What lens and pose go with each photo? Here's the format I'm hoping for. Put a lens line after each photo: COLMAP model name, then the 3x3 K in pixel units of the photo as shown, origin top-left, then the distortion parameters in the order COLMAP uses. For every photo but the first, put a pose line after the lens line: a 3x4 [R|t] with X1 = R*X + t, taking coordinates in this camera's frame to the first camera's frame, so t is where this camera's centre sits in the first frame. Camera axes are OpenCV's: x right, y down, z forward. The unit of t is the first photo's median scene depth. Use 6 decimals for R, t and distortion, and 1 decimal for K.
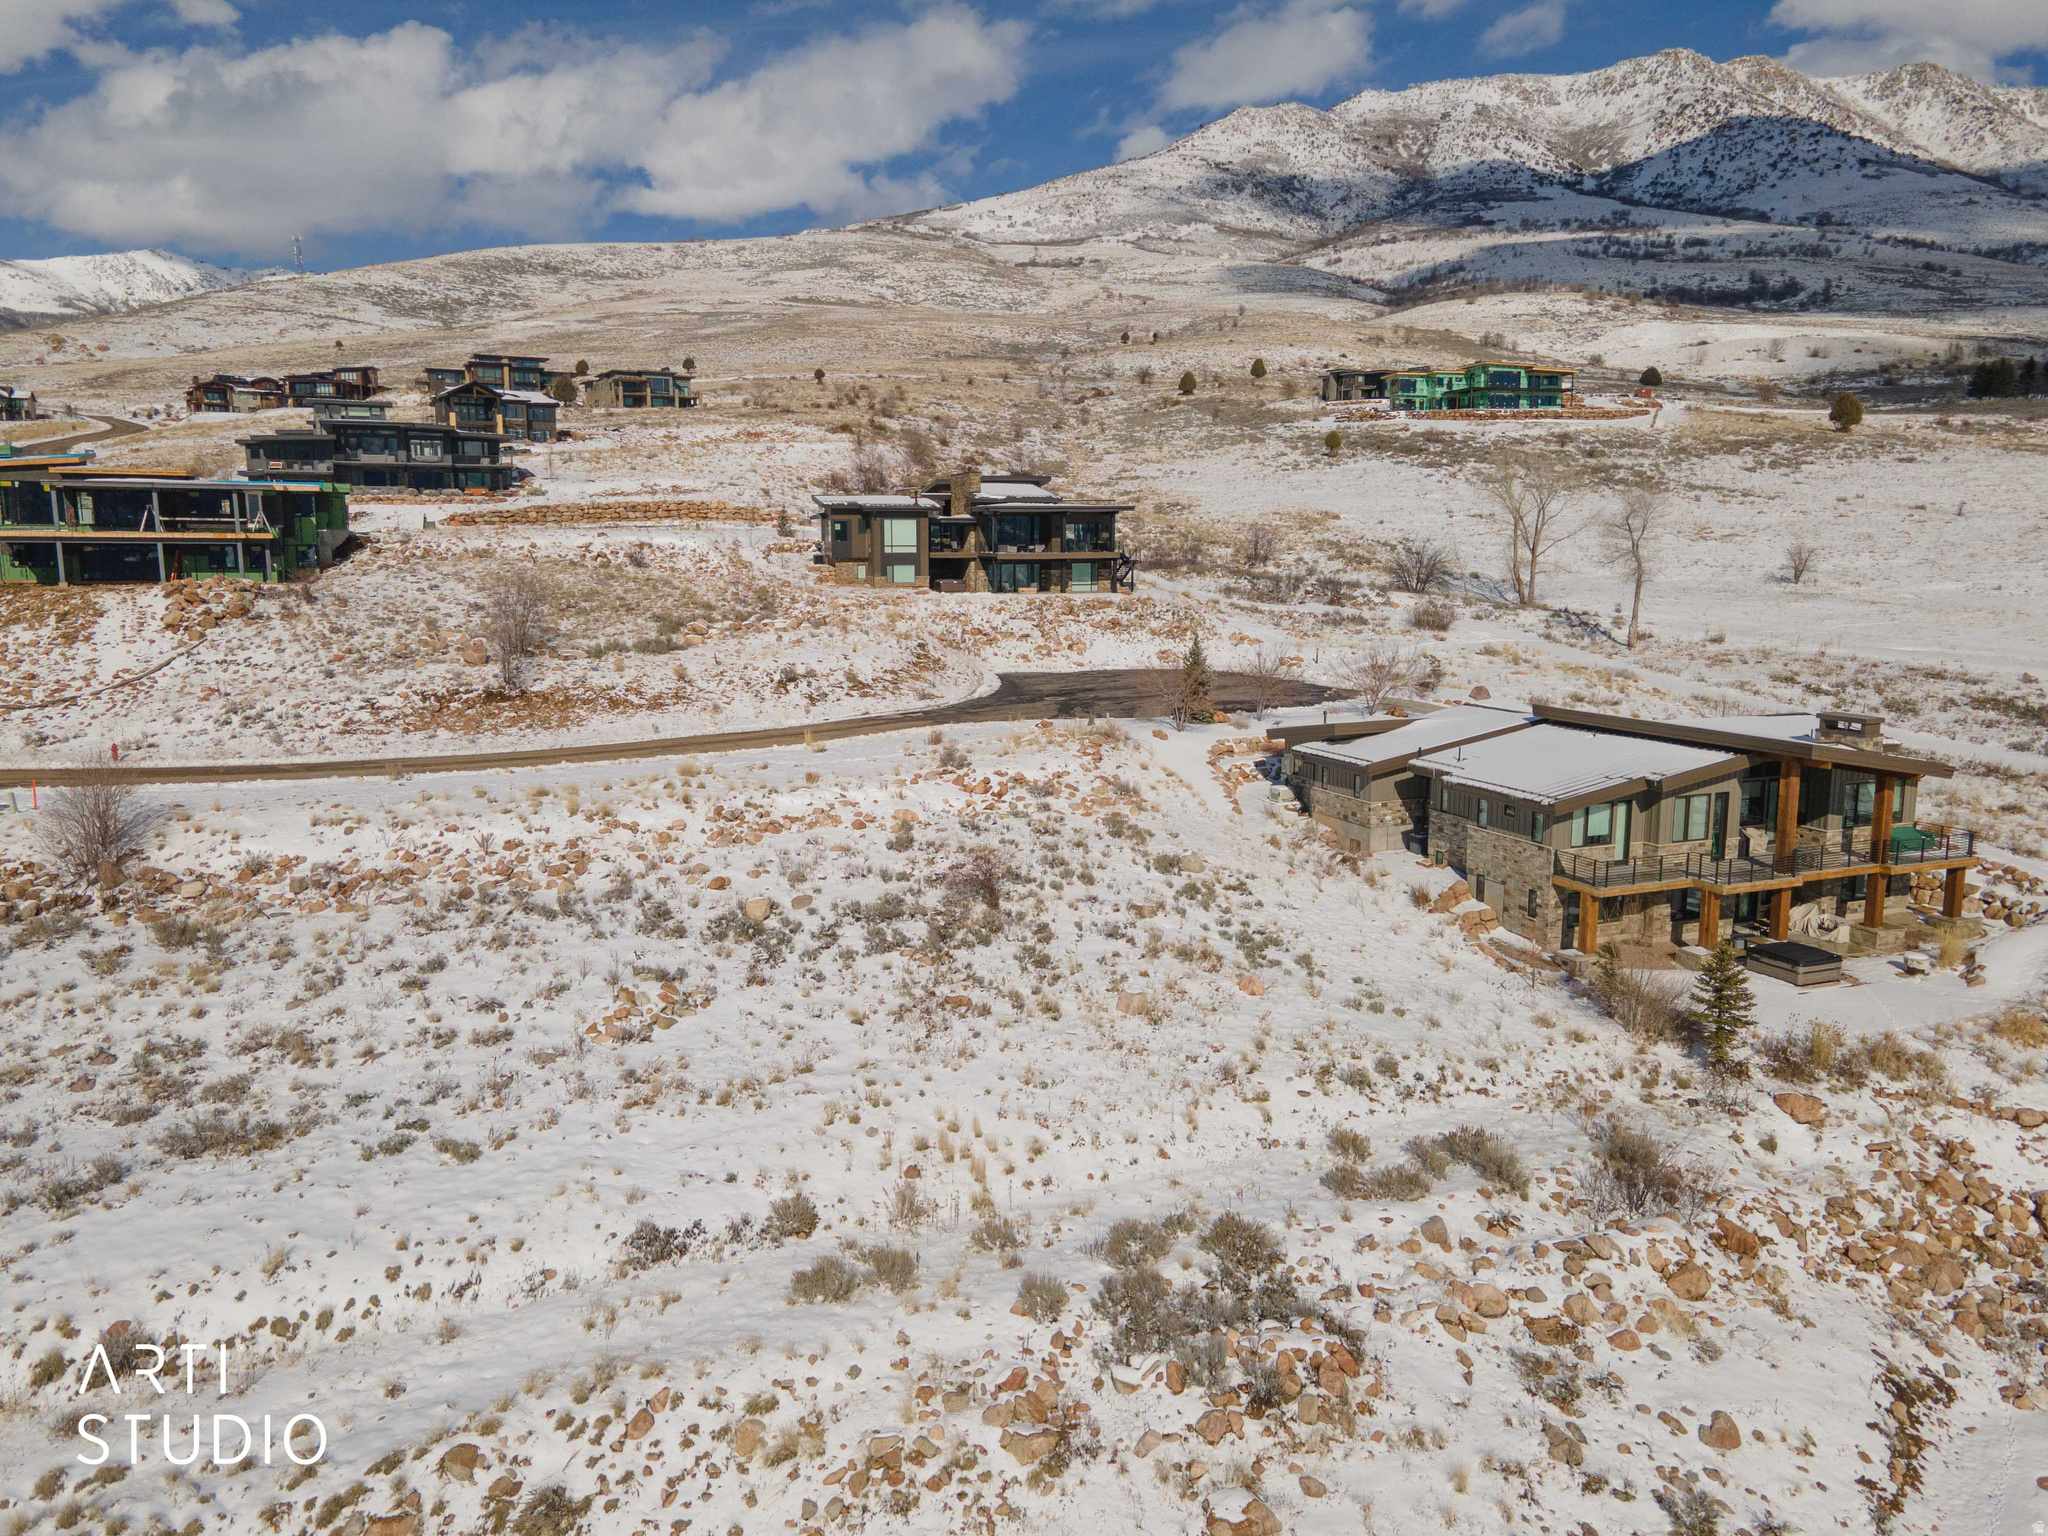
lens RADIAL K [[1486.4, 0, 1006.1], [0, 1486.4, 771.3], [0, 0, 1]] dist [0.044561, 0.005667]
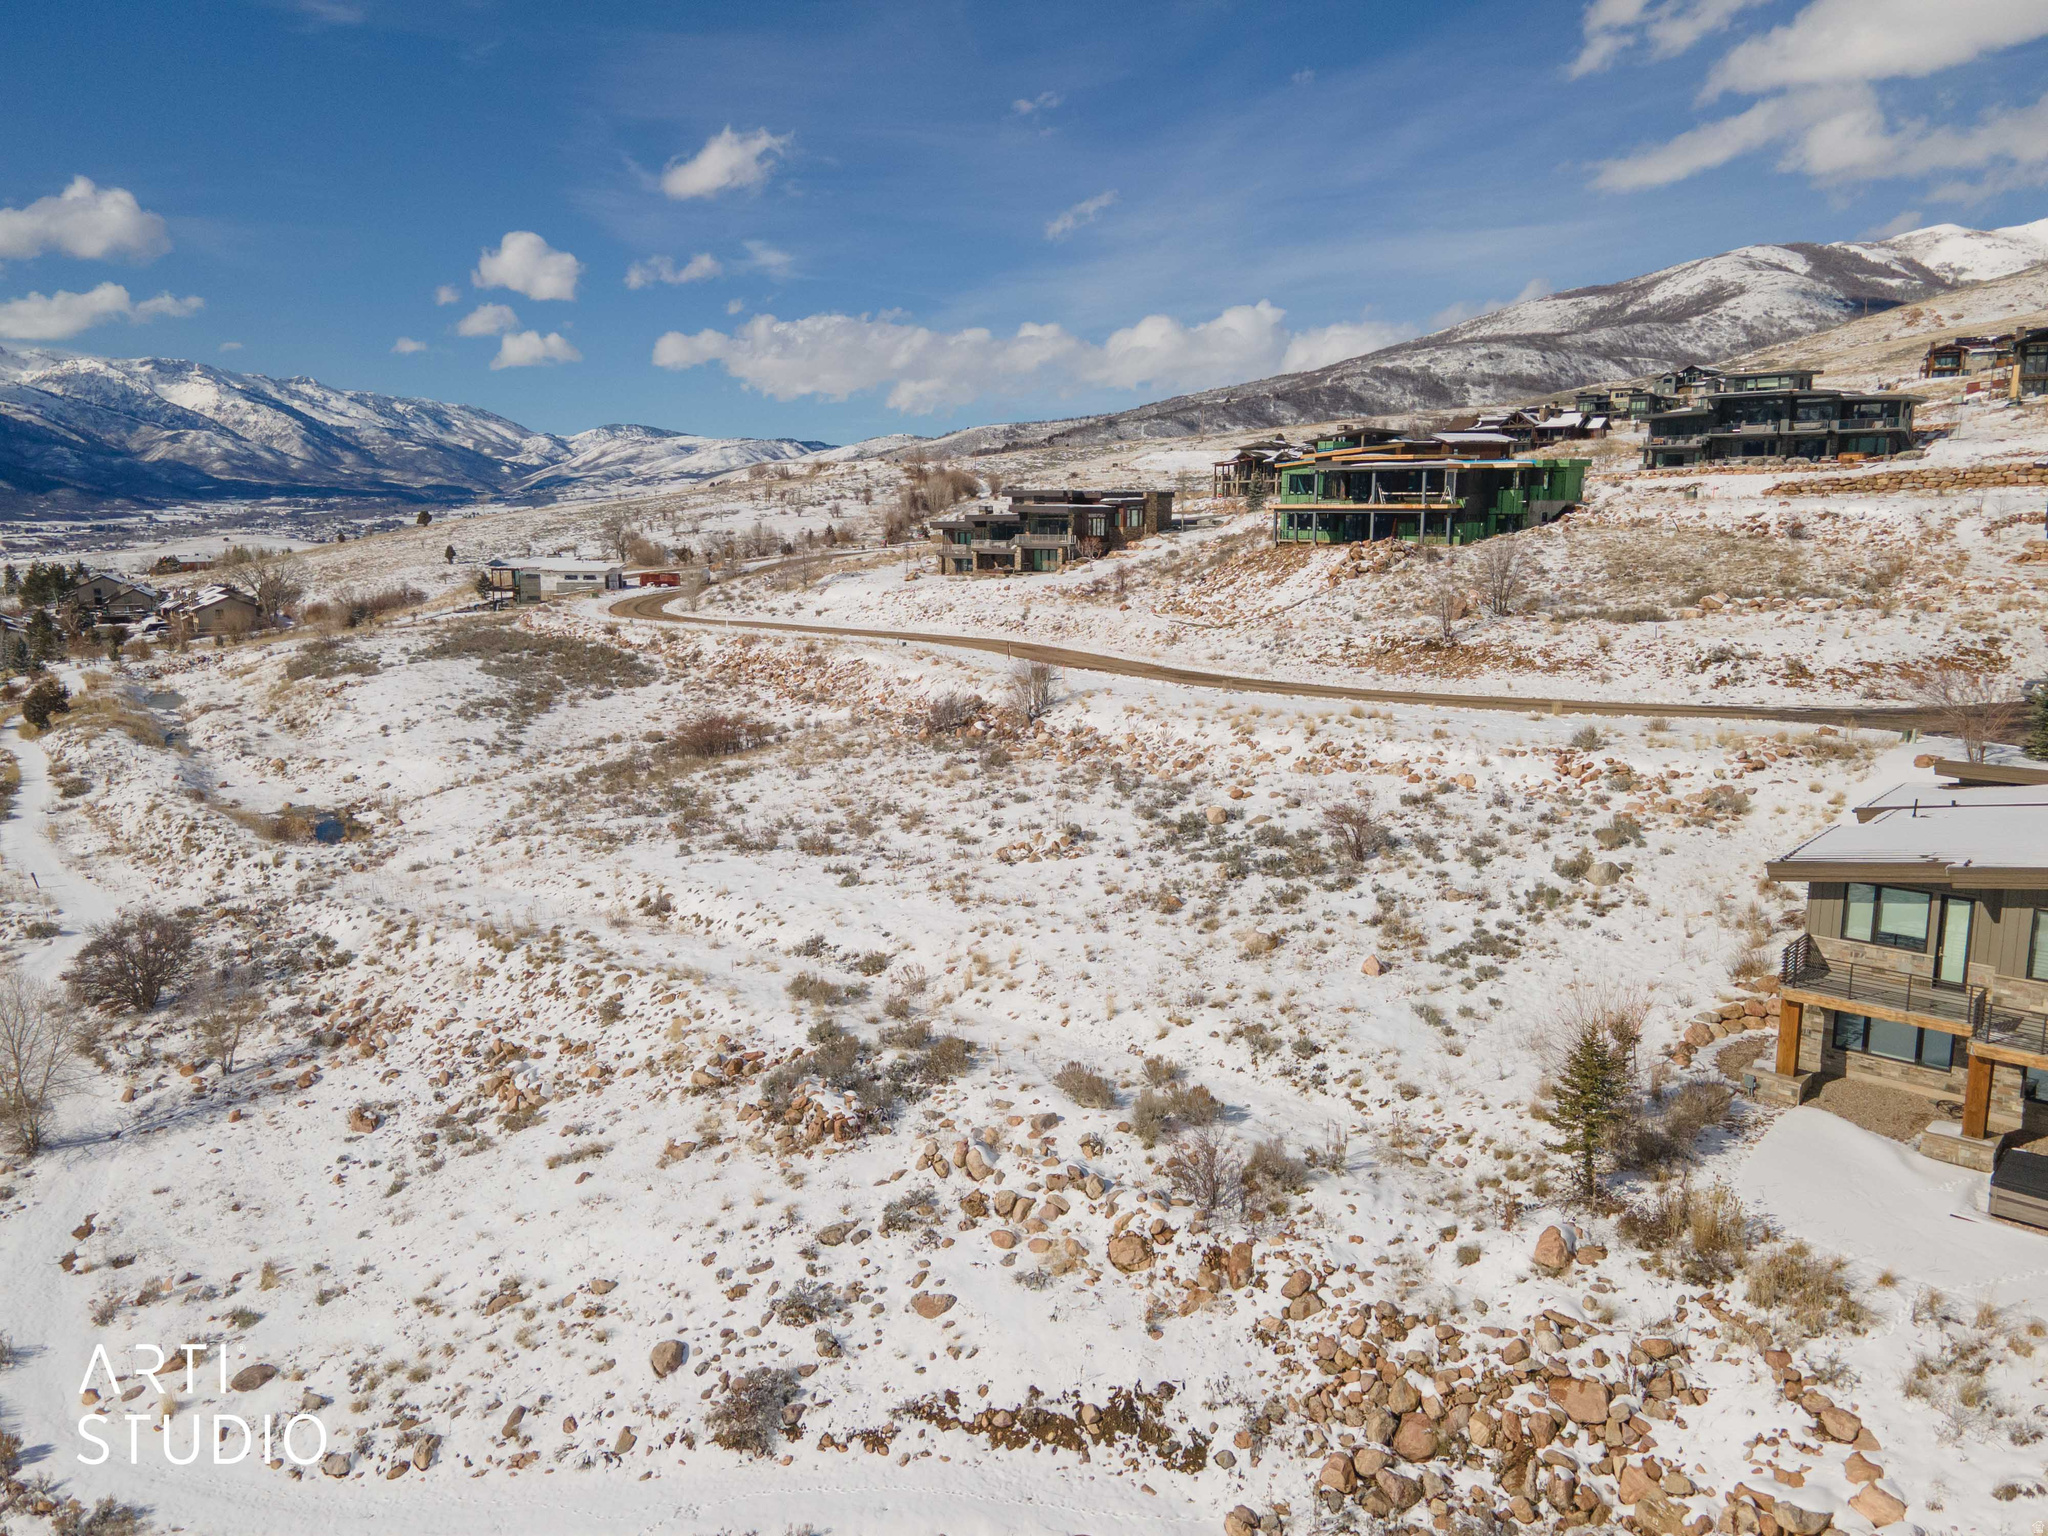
lens RADIAL K [[1486.4, 0, 1010.9], [0, 1486.4, 770.5], [0, 0, 1]] dist [0.044561, 0.005667]
pose [[0.433811, 0.160899, -0.886521, 0.900952], [-0.144380, 0.983625, 0.107872, -0.053422], [0.889361, 0.081200, 0.449937, 0.328199]]
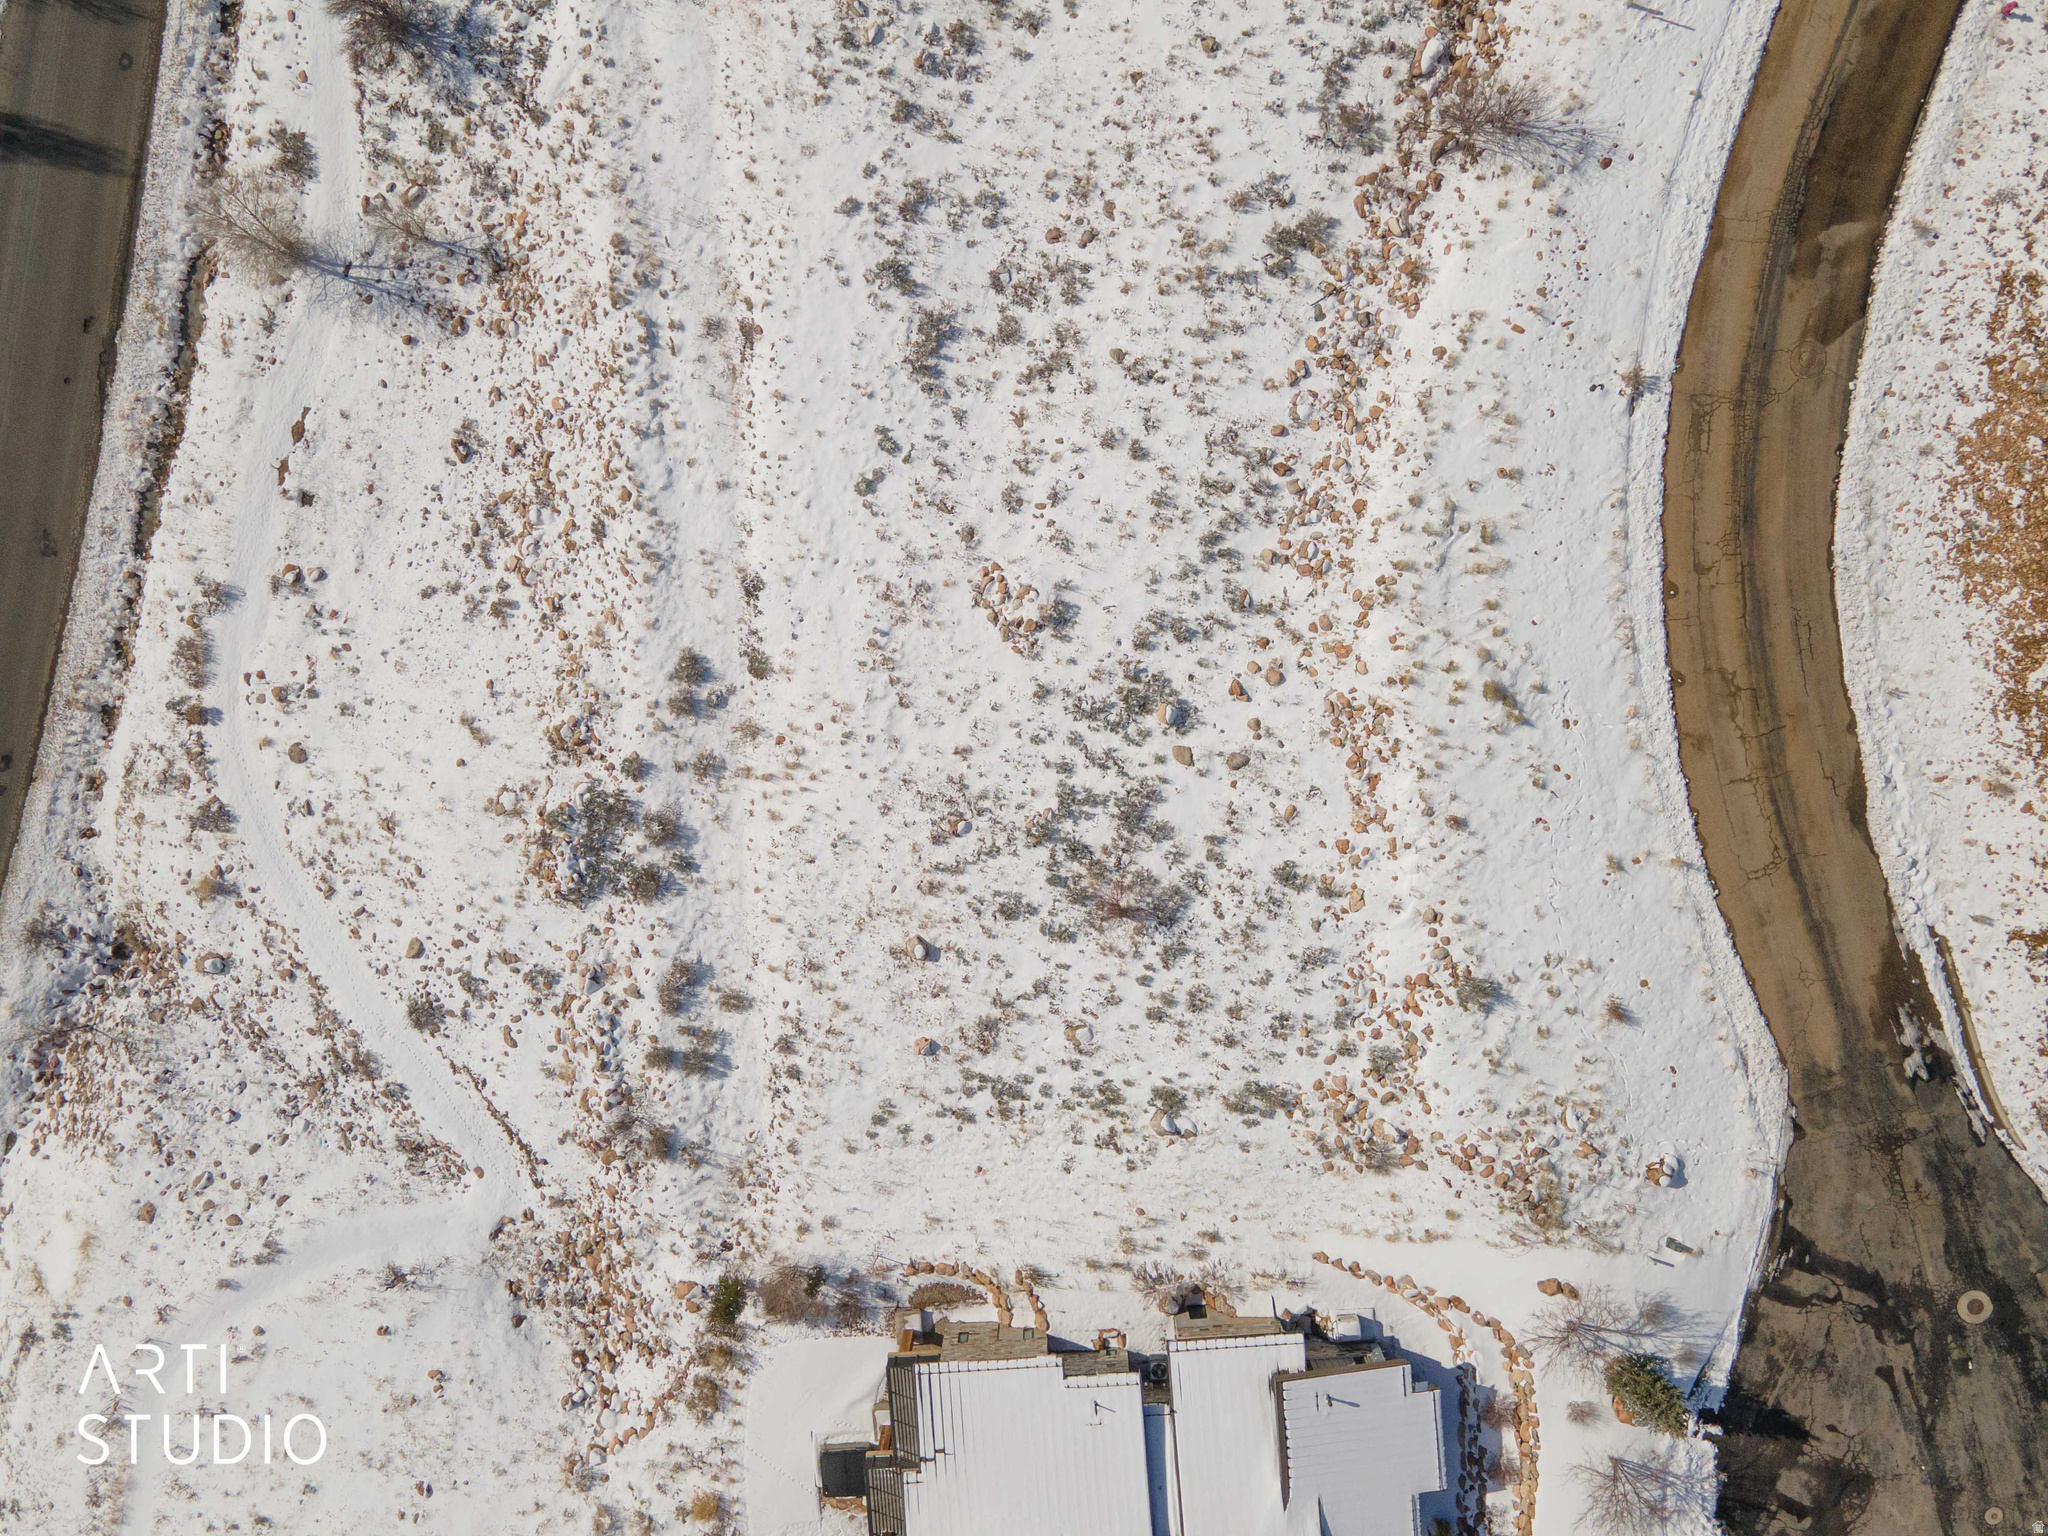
lens RADIAL K [[1486.4, 0, 1003.3], [0, 1486.4, 766.3], [0, 0, 1]] dist [0.044561, 0.005667]
pose [[-0.314473, 0.946118, 0.077245, -0.192614], [-0.116106, -0.119098, 0.986071, -1.120745], [0.942139, 0.301124, 0.147303, 0.785866]]
